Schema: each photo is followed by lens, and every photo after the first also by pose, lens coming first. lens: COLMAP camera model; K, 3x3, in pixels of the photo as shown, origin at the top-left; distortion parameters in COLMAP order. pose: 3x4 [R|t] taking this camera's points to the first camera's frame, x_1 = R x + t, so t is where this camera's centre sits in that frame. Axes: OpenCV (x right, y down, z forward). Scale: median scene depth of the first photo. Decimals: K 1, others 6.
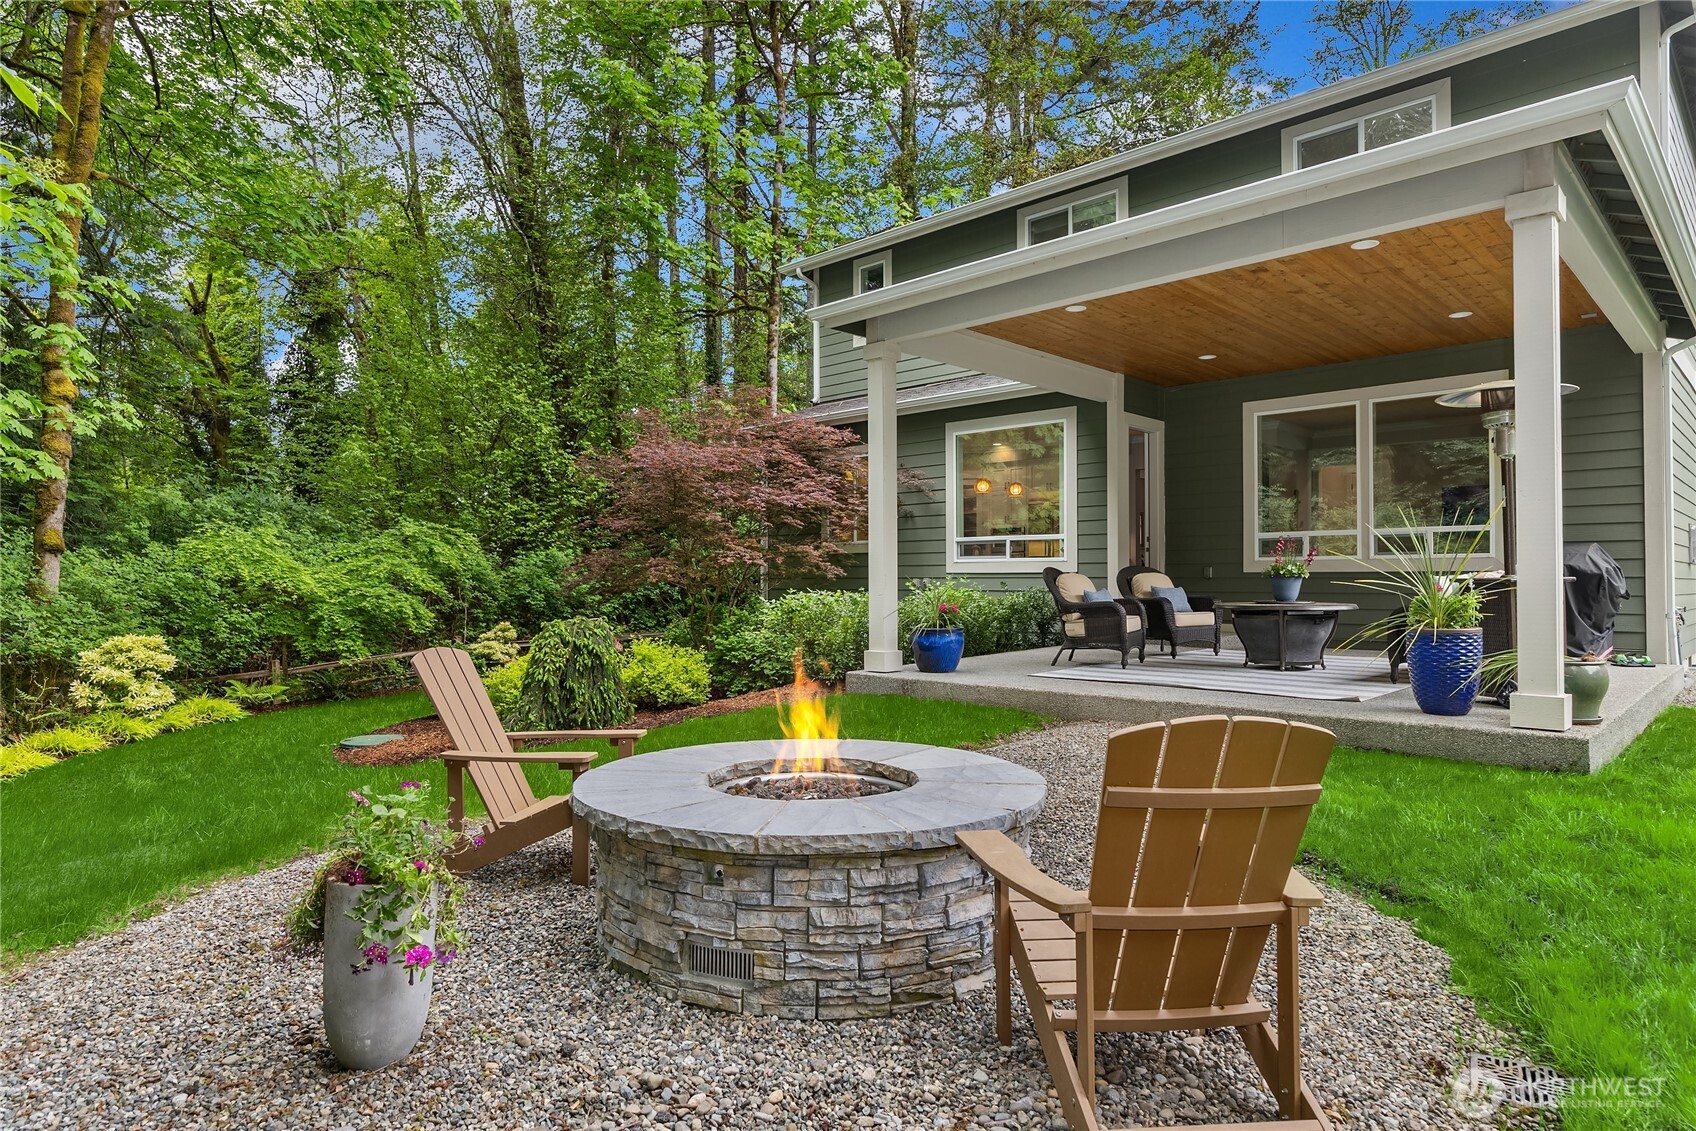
lens RADIAL K [[996.2, 0, 846.9], [0, 996.2, 564.1], [0, 0, 1]] dist [-0.002858, -0.000350]
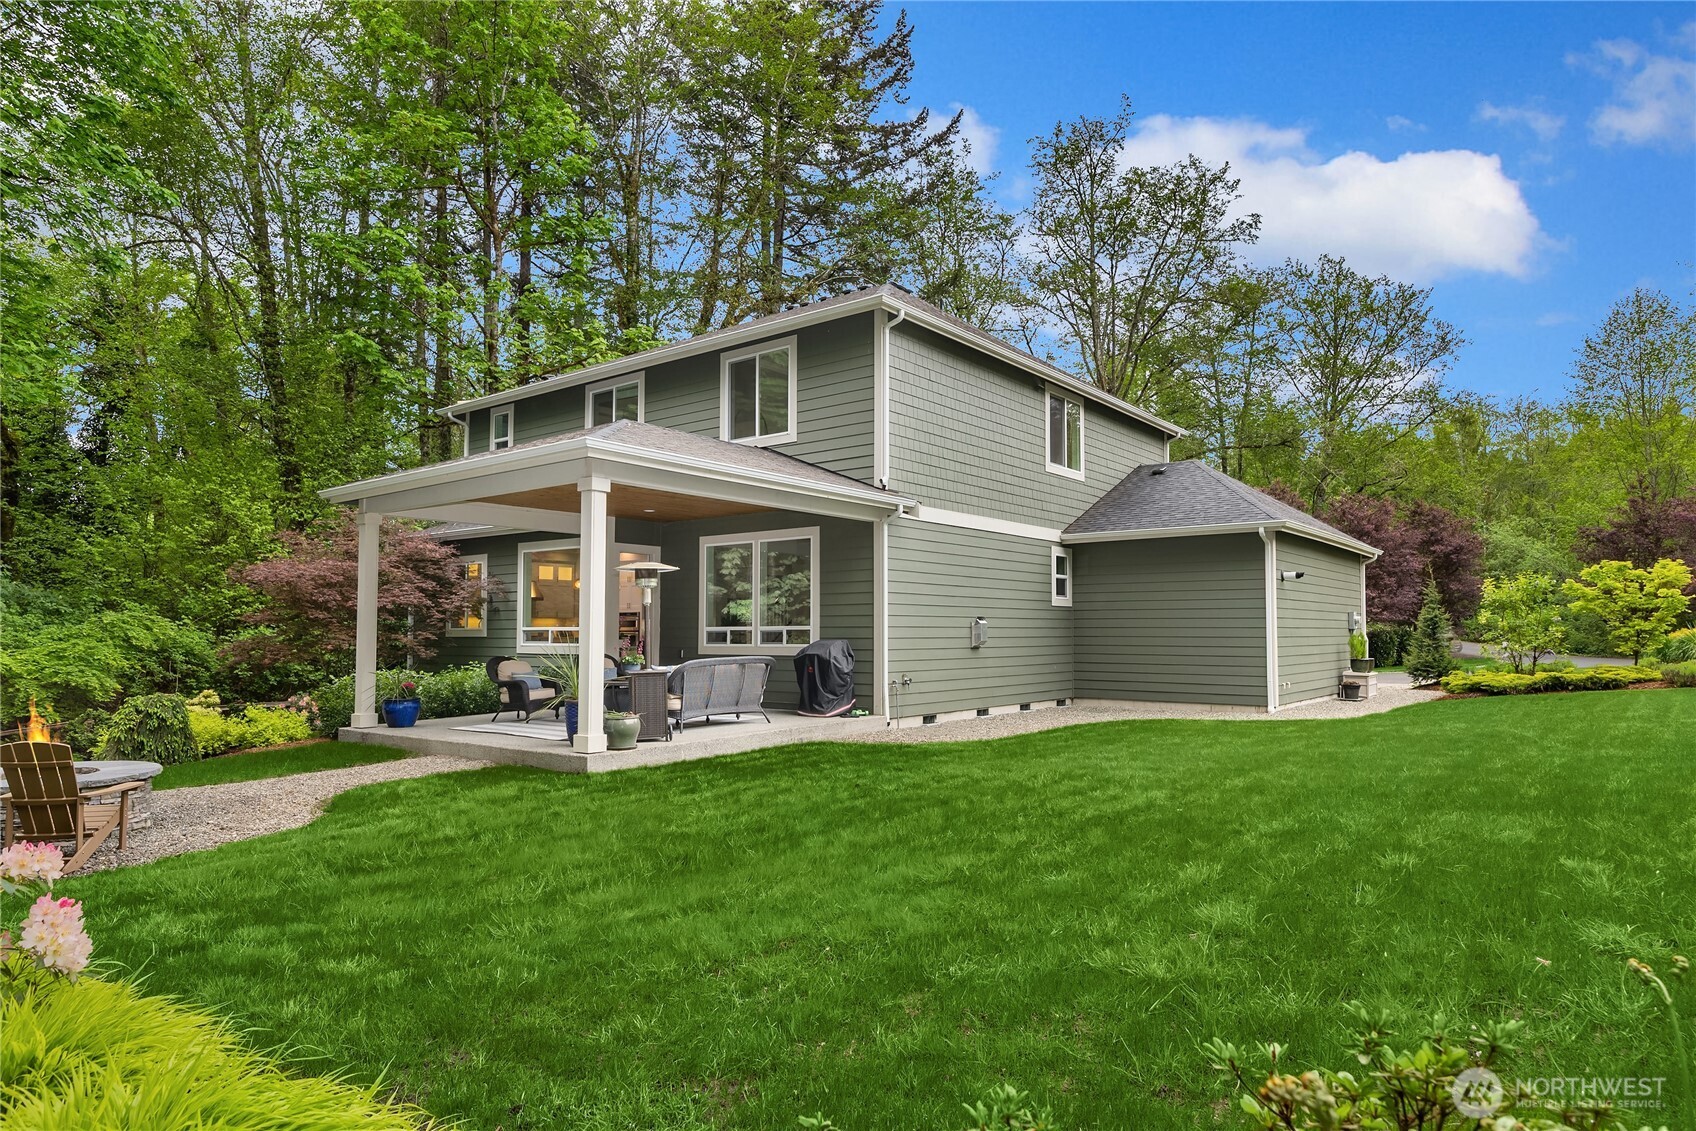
lens RADIAL K [[996.2, 0, 849.9], [0, 996.2, 572.2], [0, 0, 1]] dist [-0.002858, -0.000350]
pose [[0.993556, 0.004188, 0.113267, 0.381610], [0.000819, 0.999025, -0.044129, -0.039889], [-0.113341, 0.043938, 0.992584, -0.388677]]
